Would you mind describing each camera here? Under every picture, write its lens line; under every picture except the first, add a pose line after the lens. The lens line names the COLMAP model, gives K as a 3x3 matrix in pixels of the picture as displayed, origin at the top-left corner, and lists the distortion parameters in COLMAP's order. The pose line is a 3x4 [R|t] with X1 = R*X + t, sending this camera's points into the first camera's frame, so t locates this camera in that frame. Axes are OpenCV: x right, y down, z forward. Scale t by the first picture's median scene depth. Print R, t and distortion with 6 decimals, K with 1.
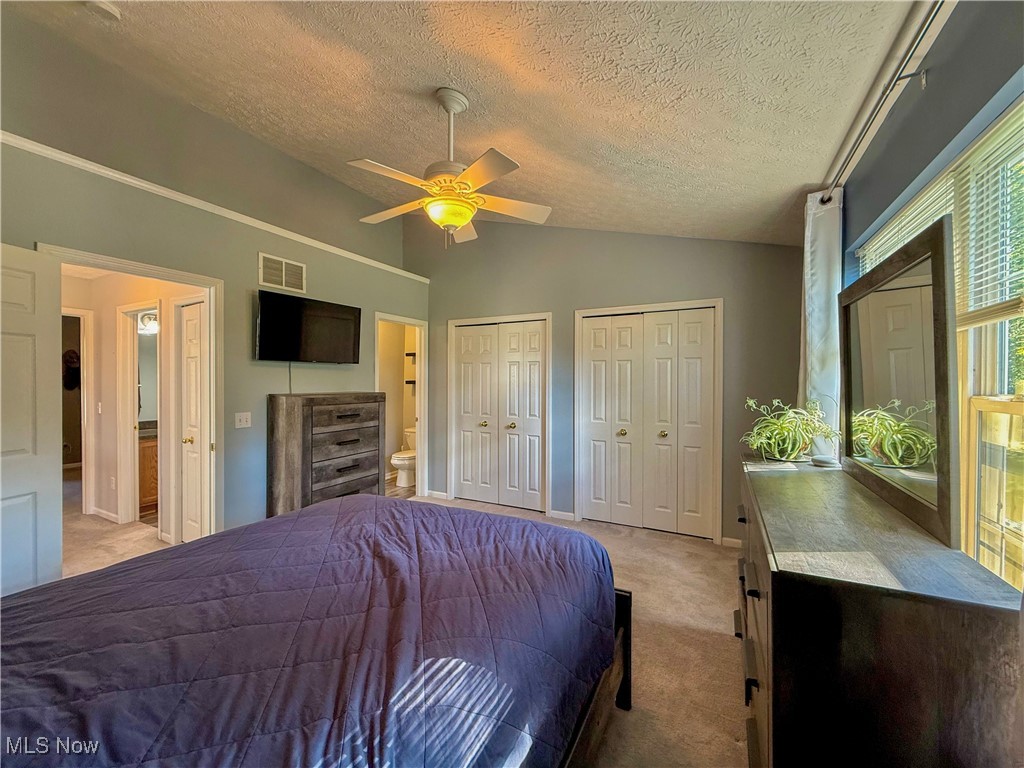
lens RADIAL K [[404.8, 0, 509.7], [0, 404.8, 383.2], [0, 0, 1]] dist [0.000423, 0.000133]
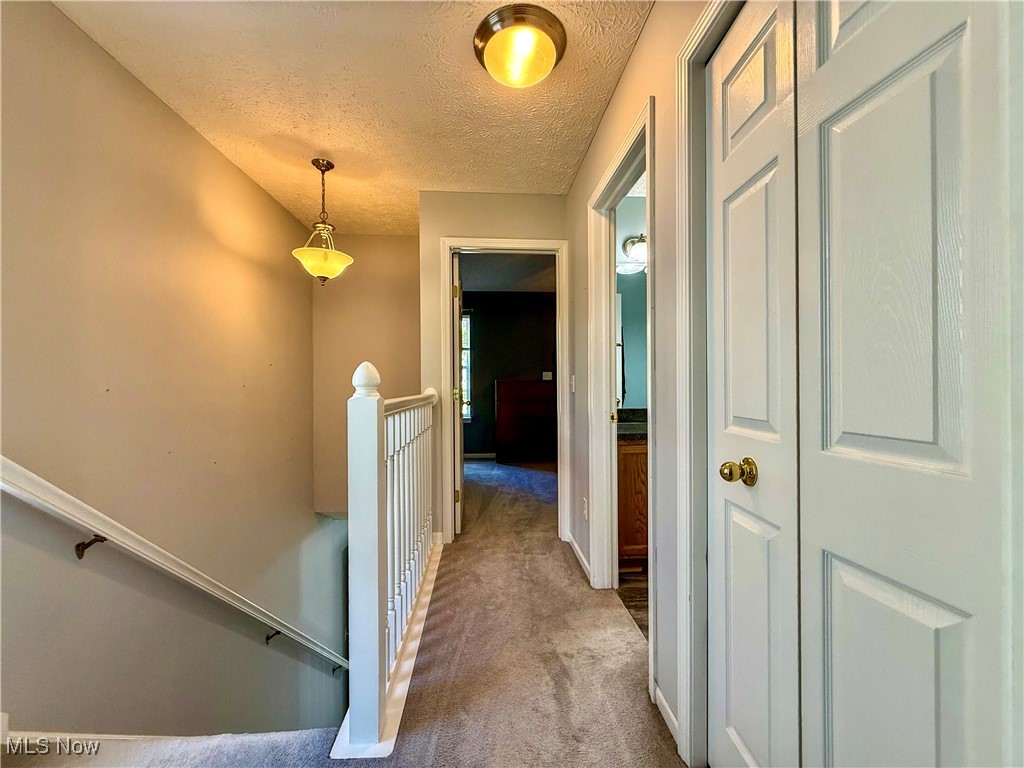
lens RADIAL K [[404.8, 0, 509.7], [0, 404.8, 383.2], [0, 0, 1]] dist [0.000423, 0.000133]
pose [[0.516462, -0.007513, -0.856277, -0.509933], [-0.003314, 0.999936, -0.010773, 0.067446], [0.856304, 0.008401, 0.516404, 0.577842]]
